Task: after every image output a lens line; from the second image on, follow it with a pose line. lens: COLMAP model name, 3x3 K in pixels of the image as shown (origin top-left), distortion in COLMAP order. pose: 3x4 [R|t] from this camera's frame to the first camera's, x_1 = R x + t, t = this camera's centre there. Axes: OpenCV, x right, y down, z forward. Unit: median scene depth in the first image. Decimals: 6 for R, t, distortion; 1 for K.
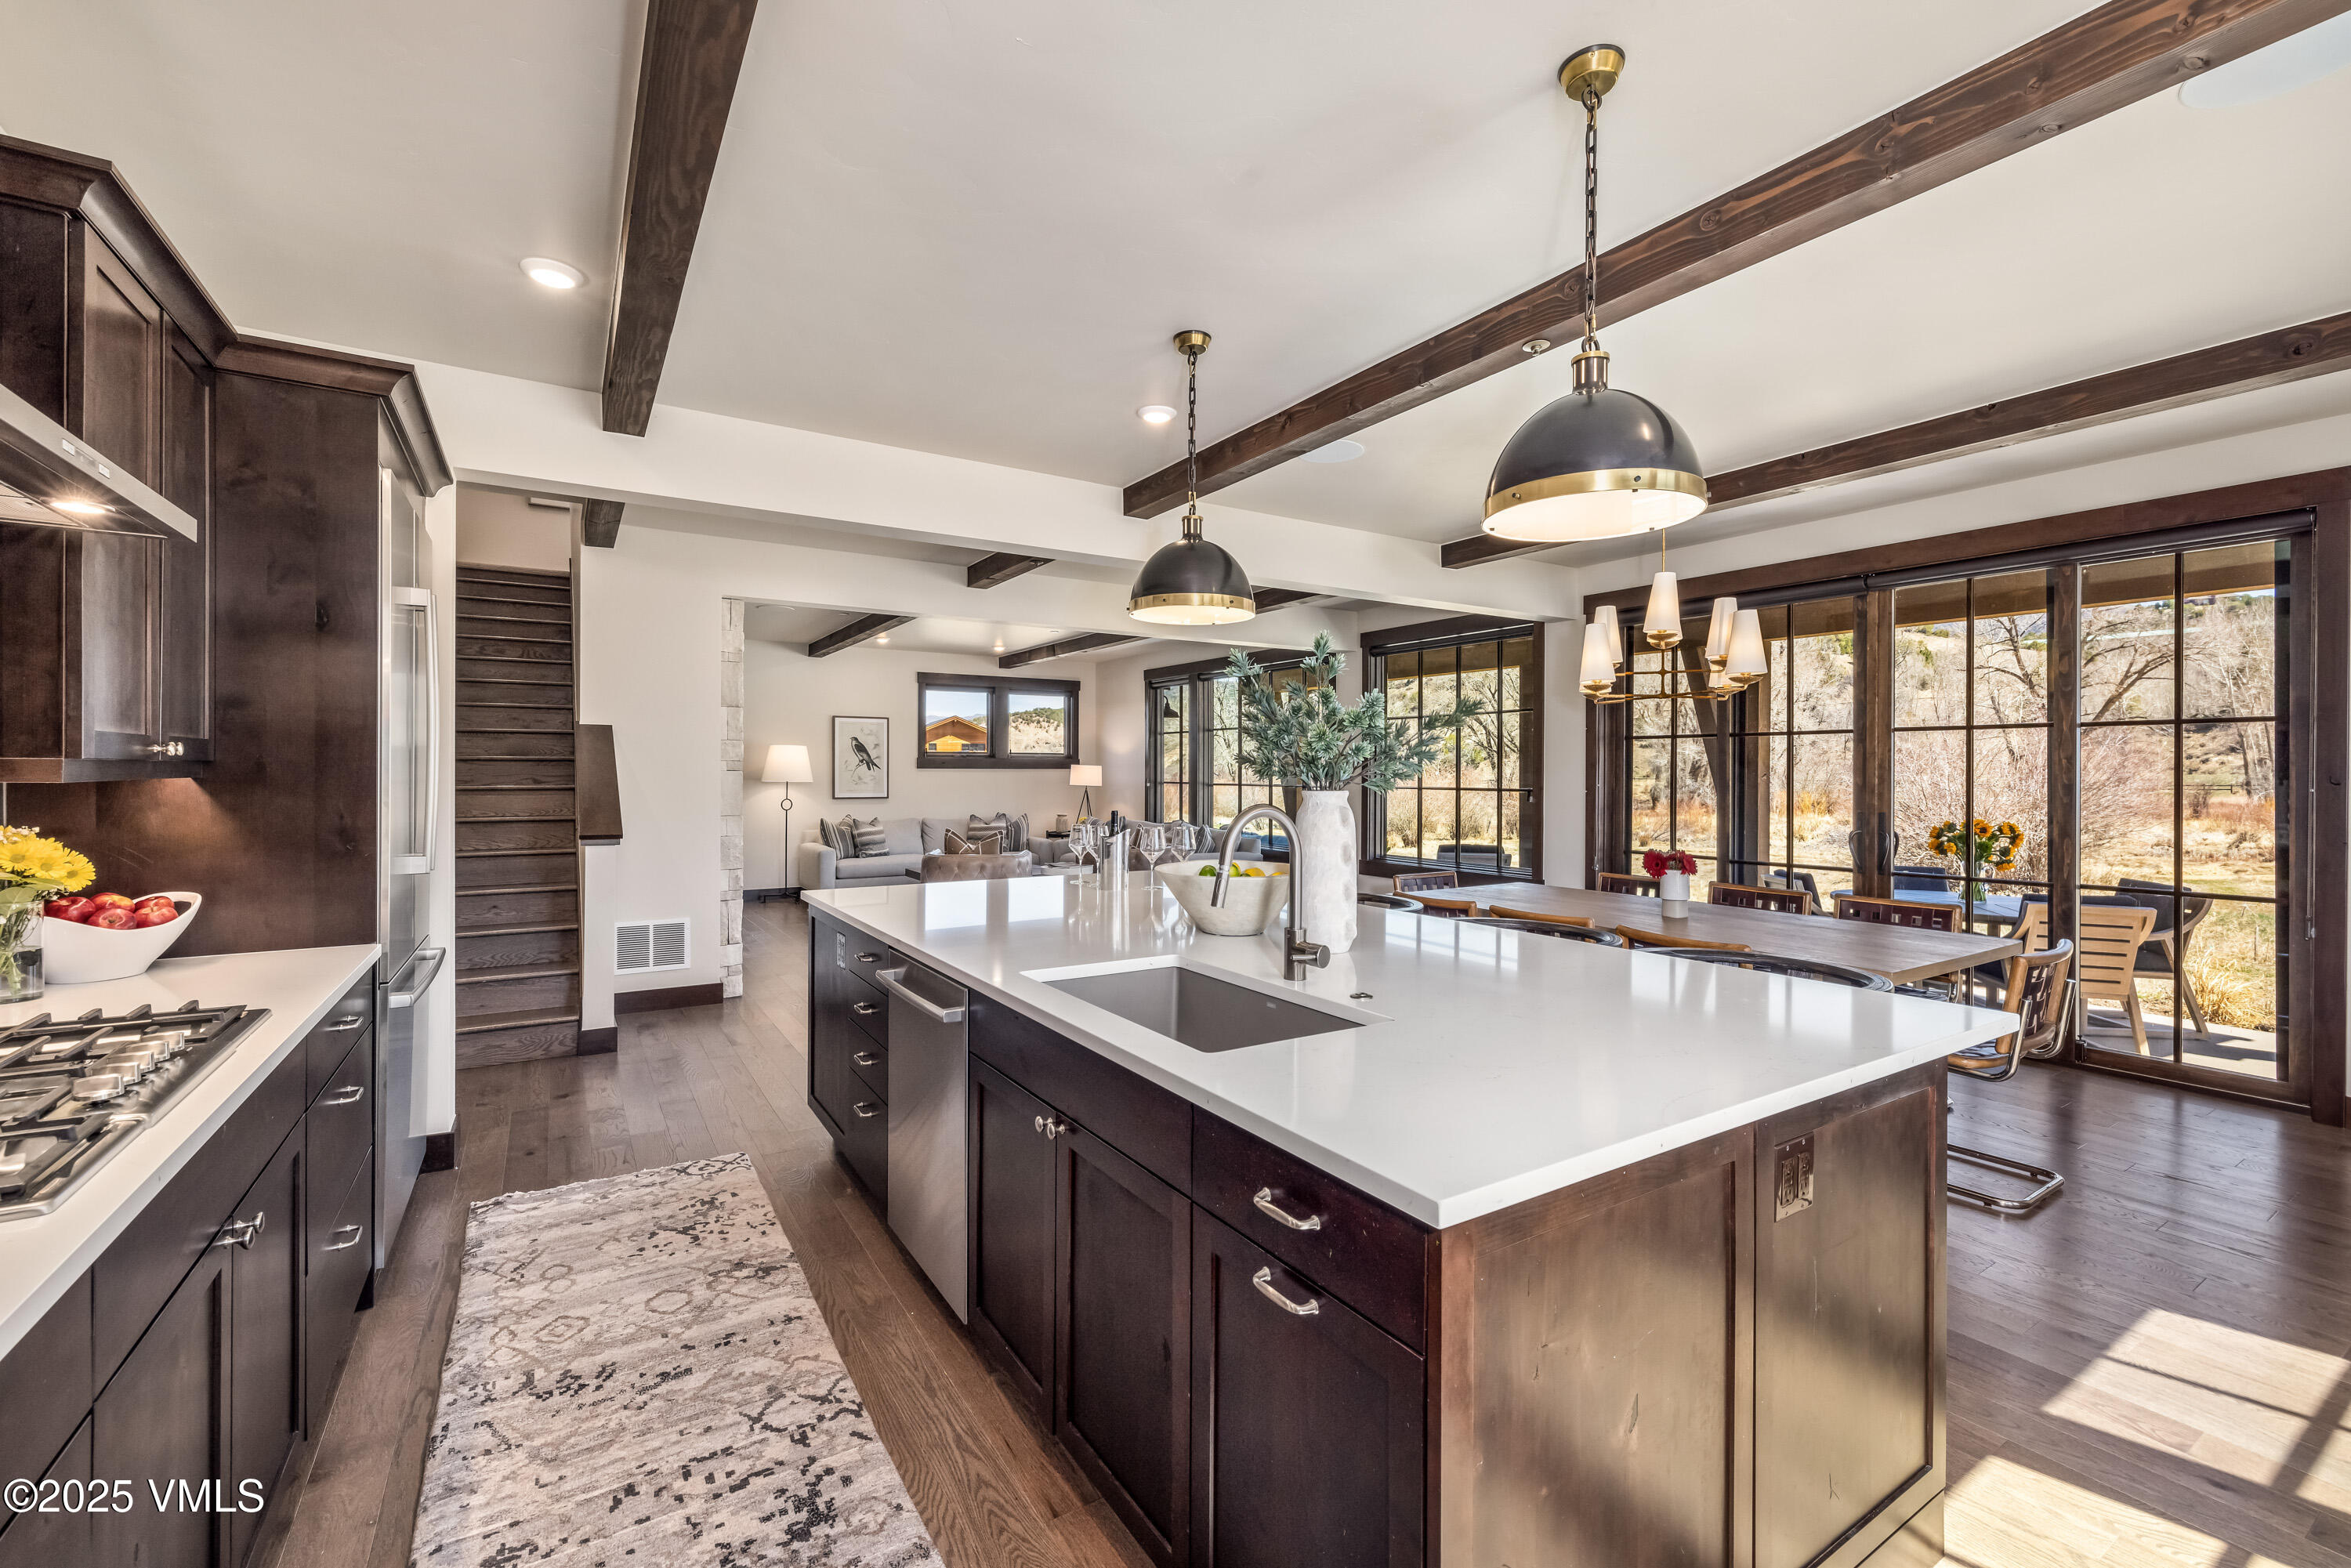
lens RADIAL K [[988.8, 0, 1166.6], [0, 988.8, 772.9], [0, 0, 1]] dist [-0.000647, -0.000451]
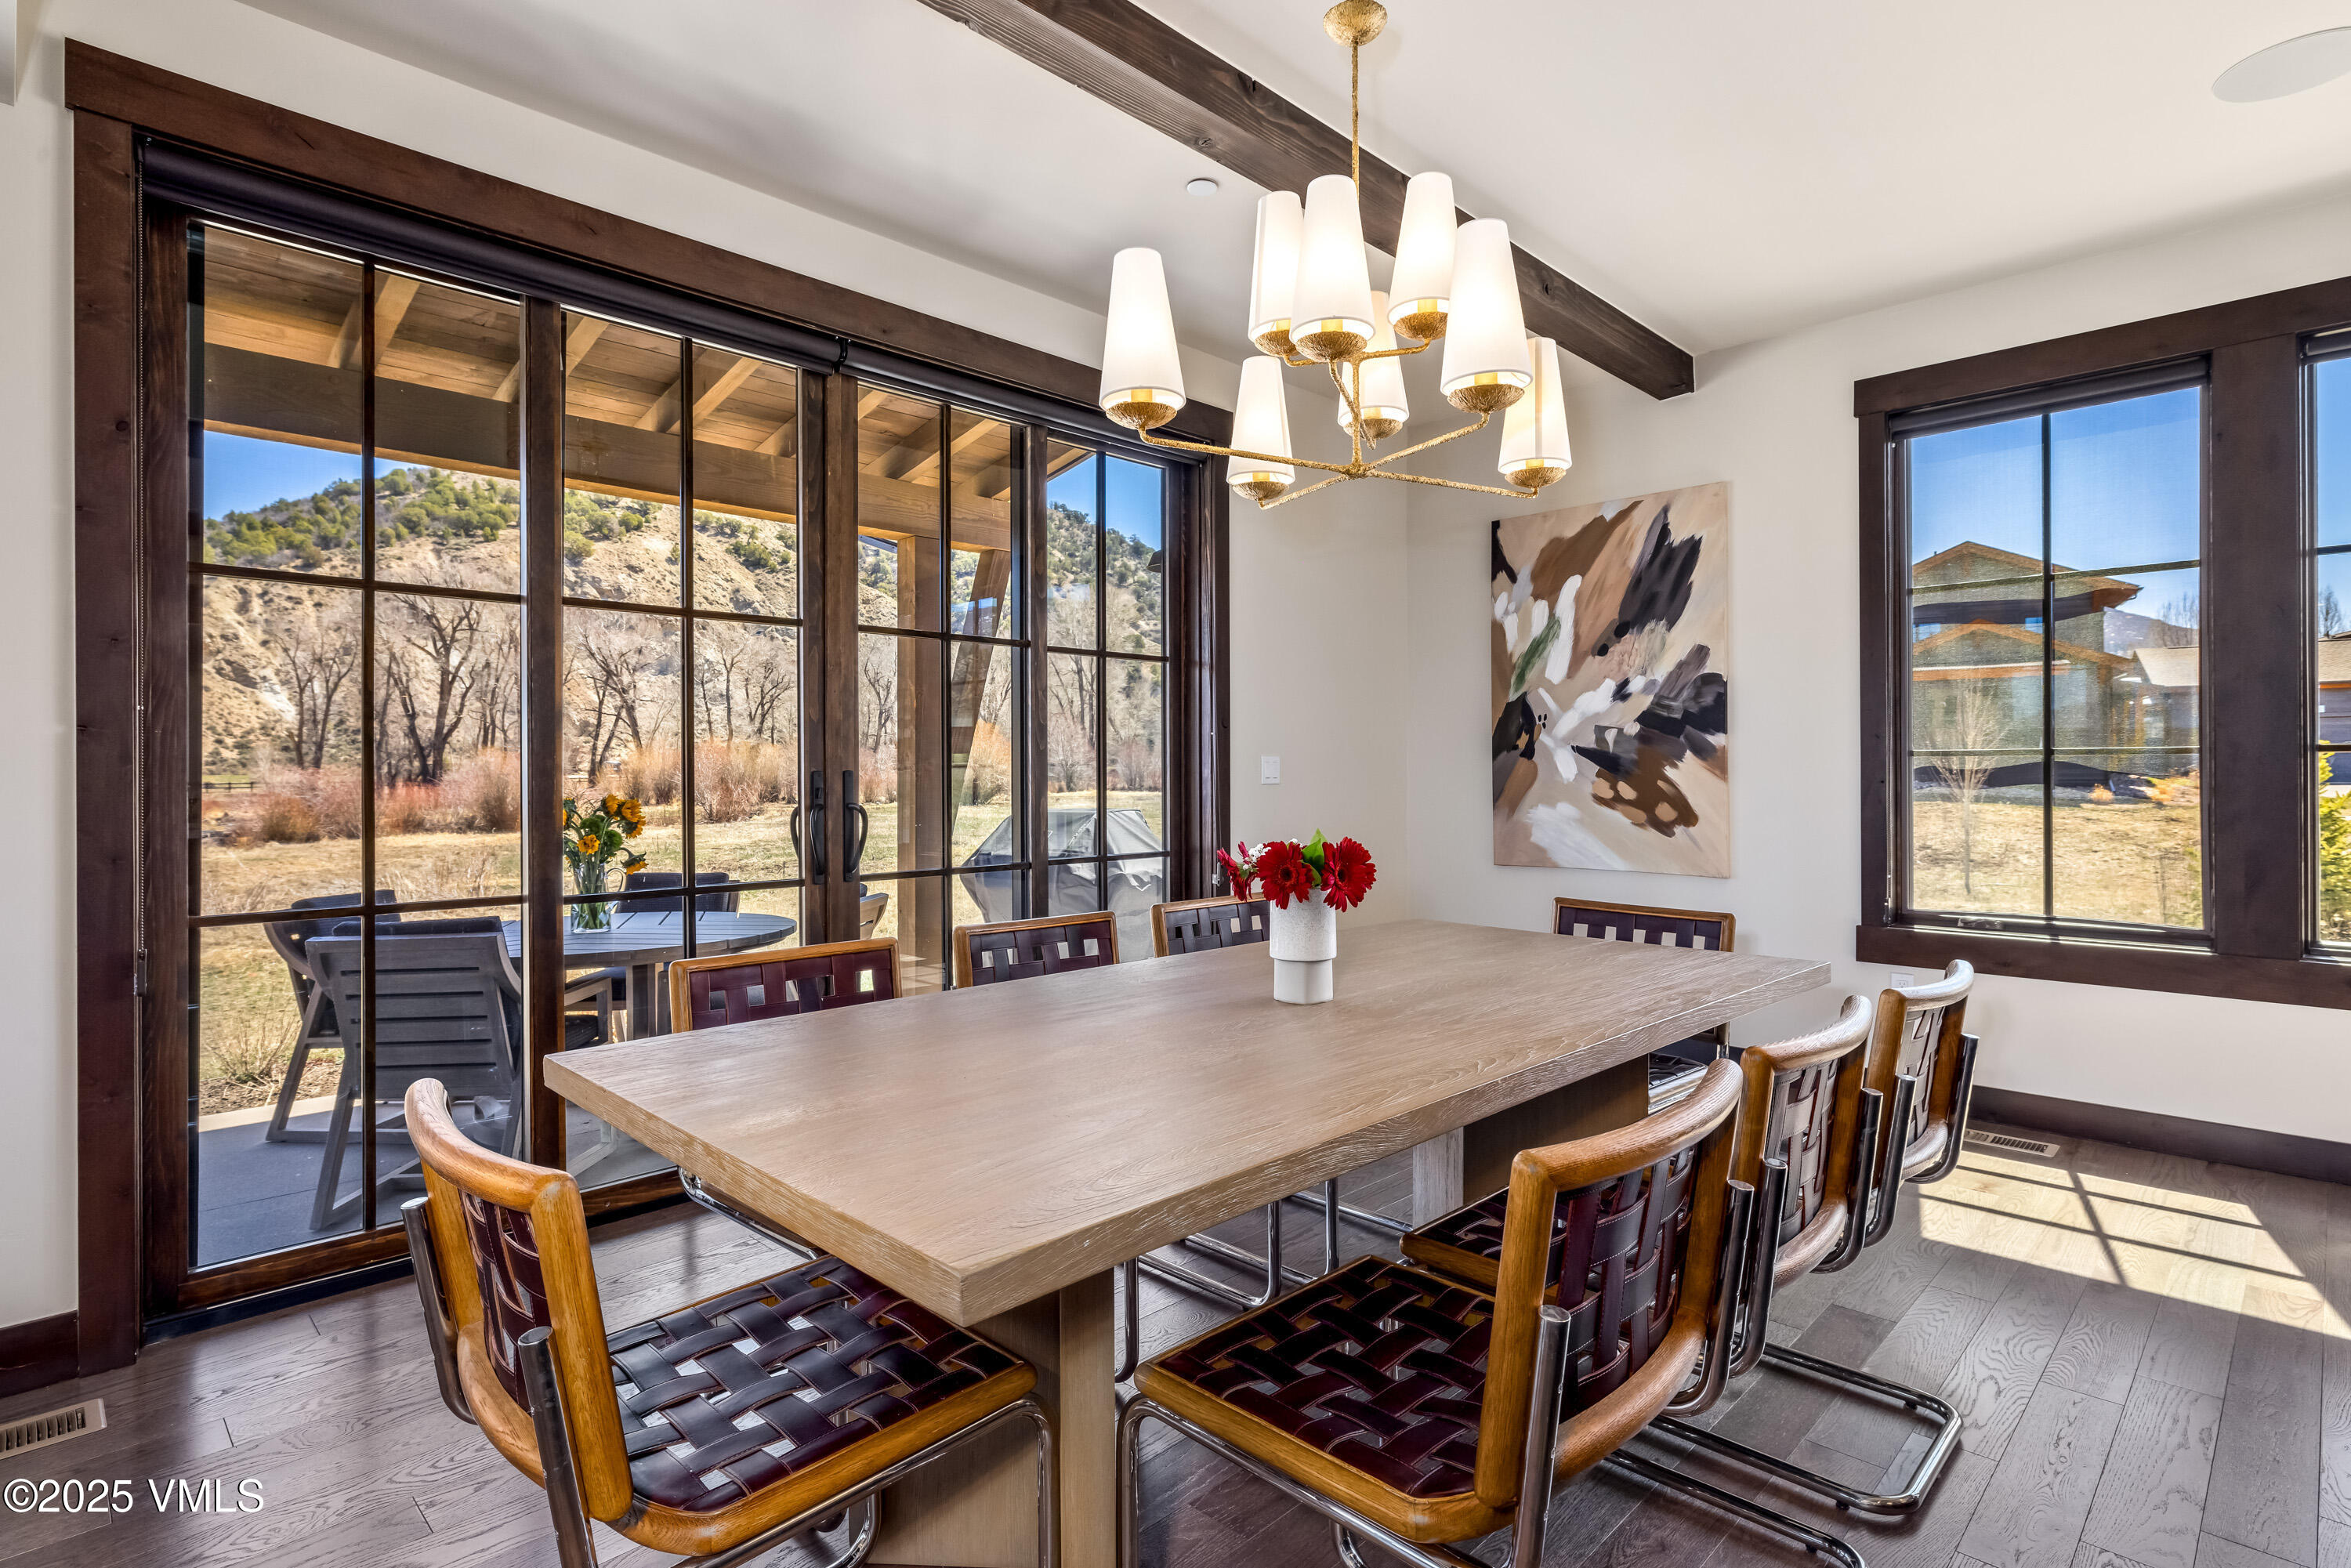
lens RADIAL K [[1180.9, 0, 1175.5], [0, 1180.9, 784.0], [0, 0, 1]] dist [-0.016204, 0.000252]
pose [[-0.225636, -0.009107, 0.974169, 0.014785], [0.005500, 0.999928, 0.010622, 0.019222], [-0.974196, 0.007754, -0.225569, 0.466188]]
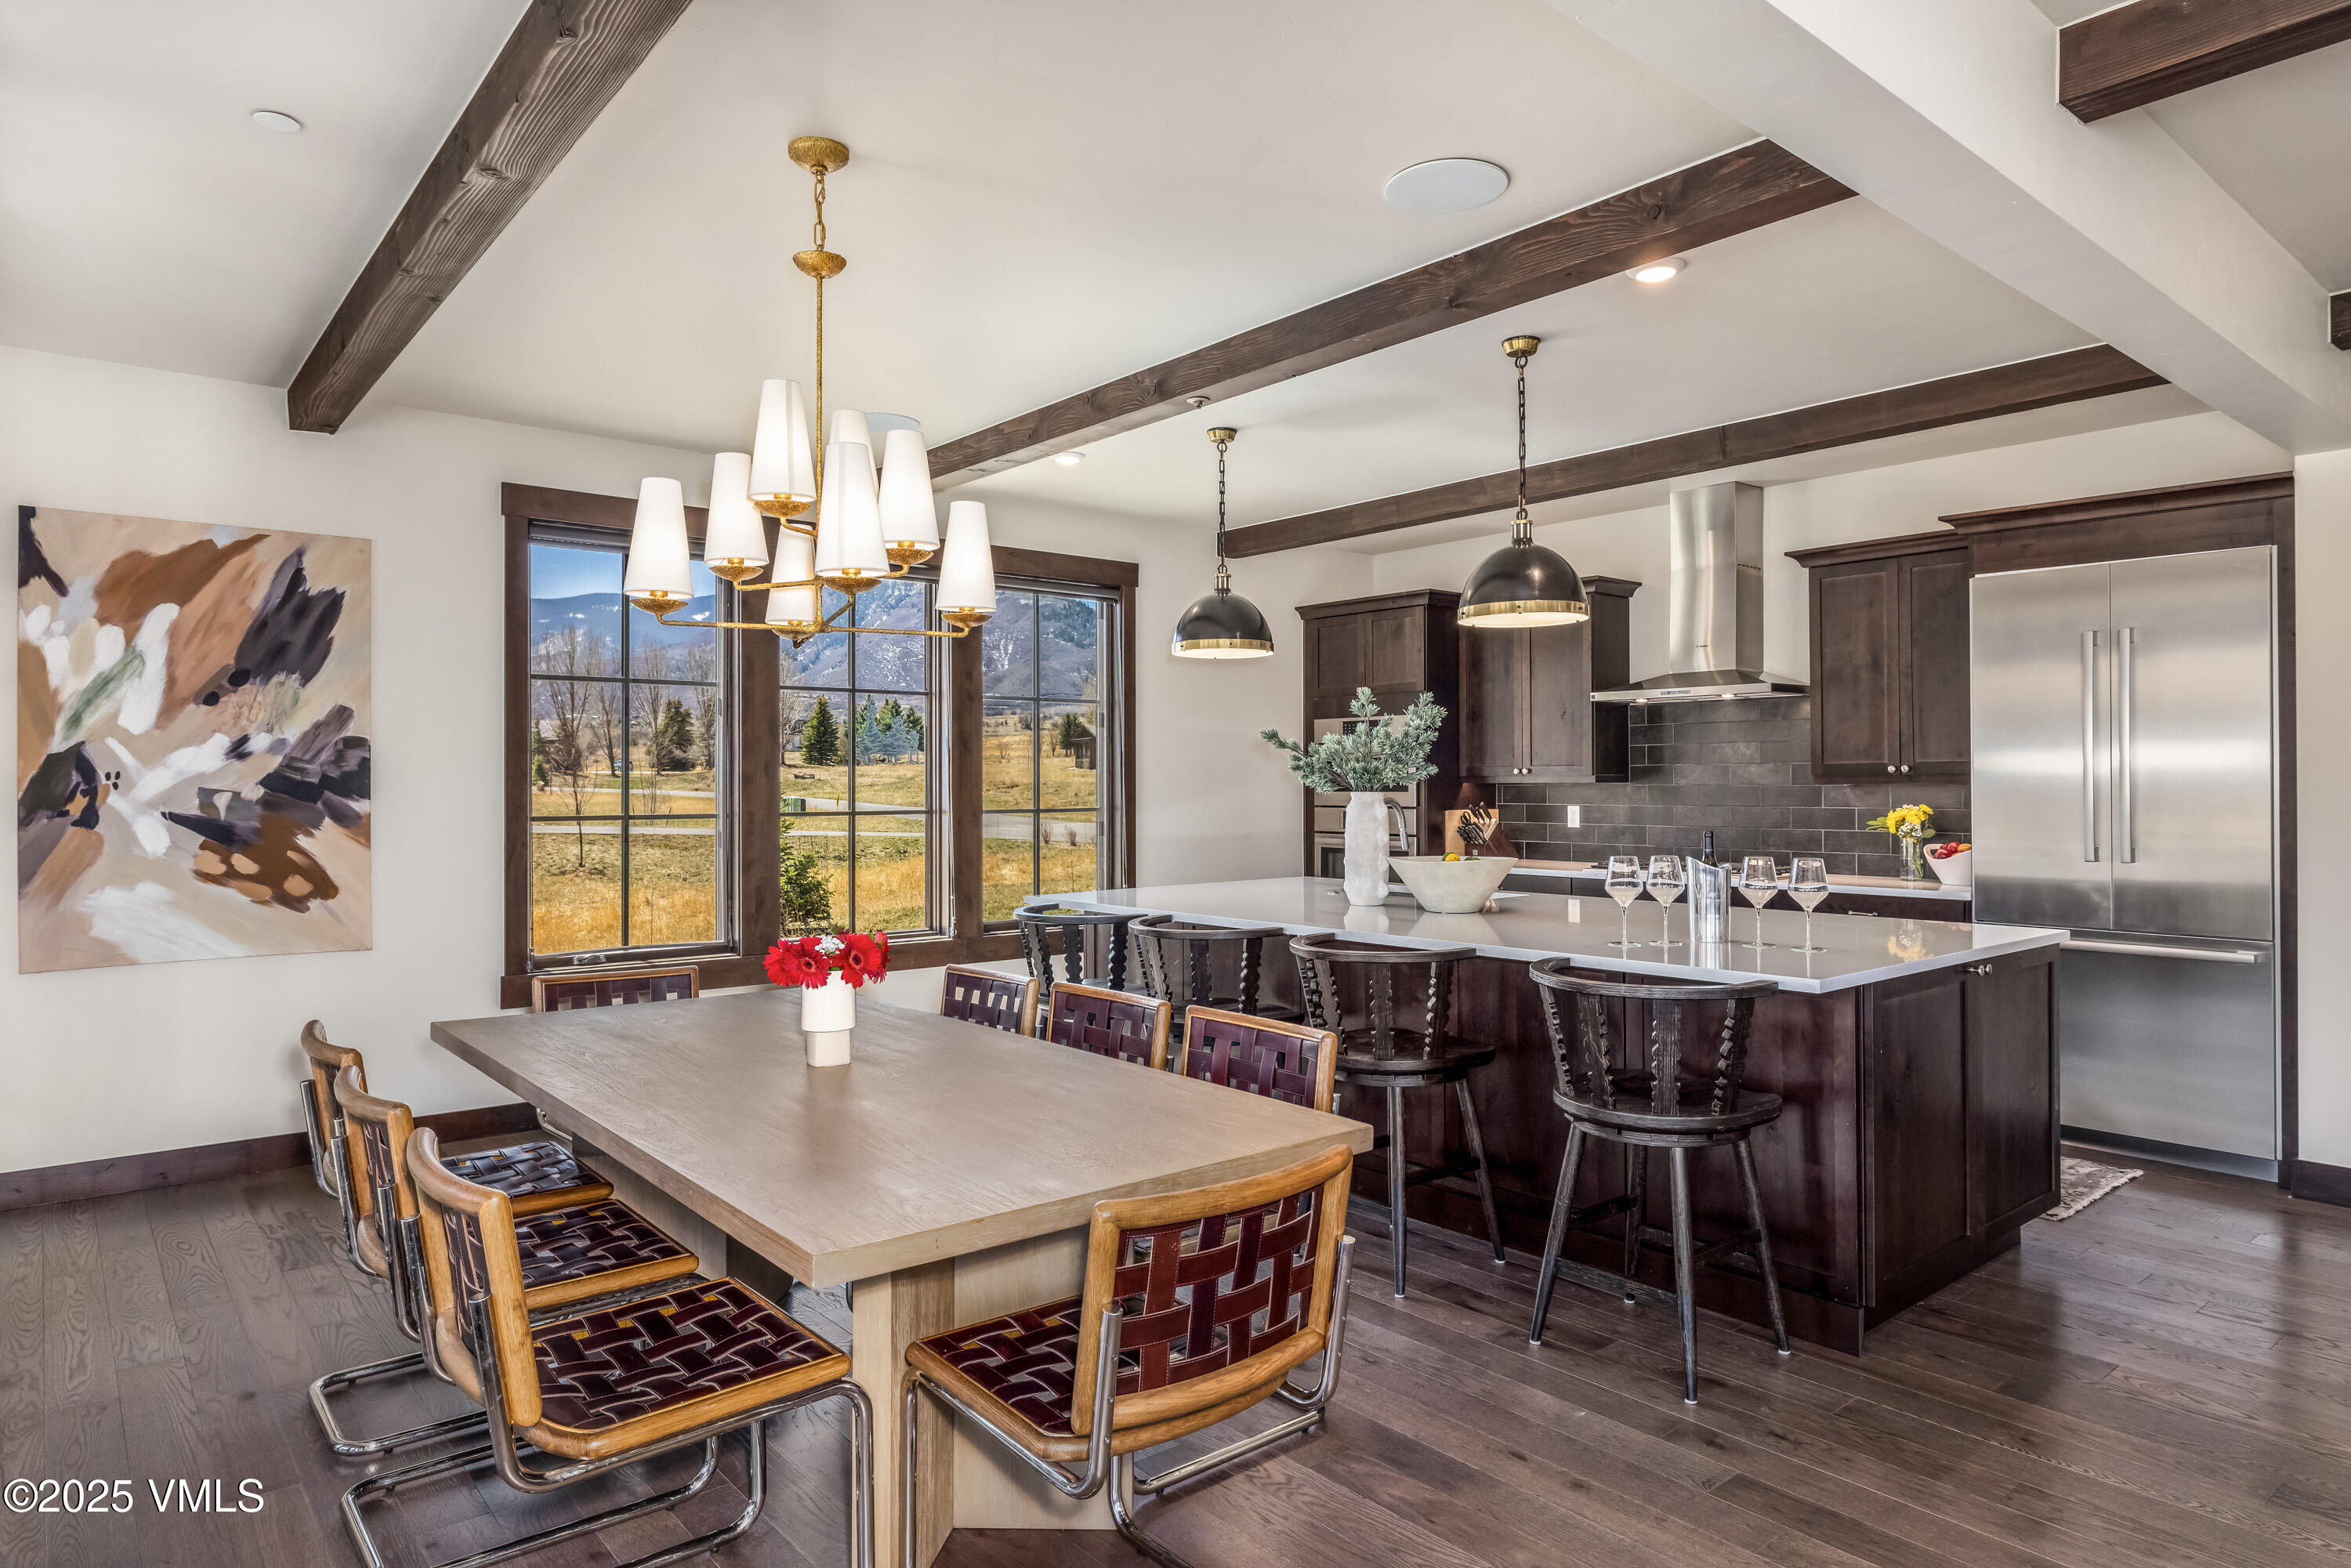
lens RADIAL K [[1368.9, 0, 1175.5], [0, 1368.9, 784.0], [0, 0, 1]] dist [-0.003960, -0.001467]
pose [[-0.989999, 0.000968, -0.141069, 0.162436], [0.001107, 0.999999, -0.000908, 0.002919], [0.141068, -0.001055, -0.989999, 0.673326]]
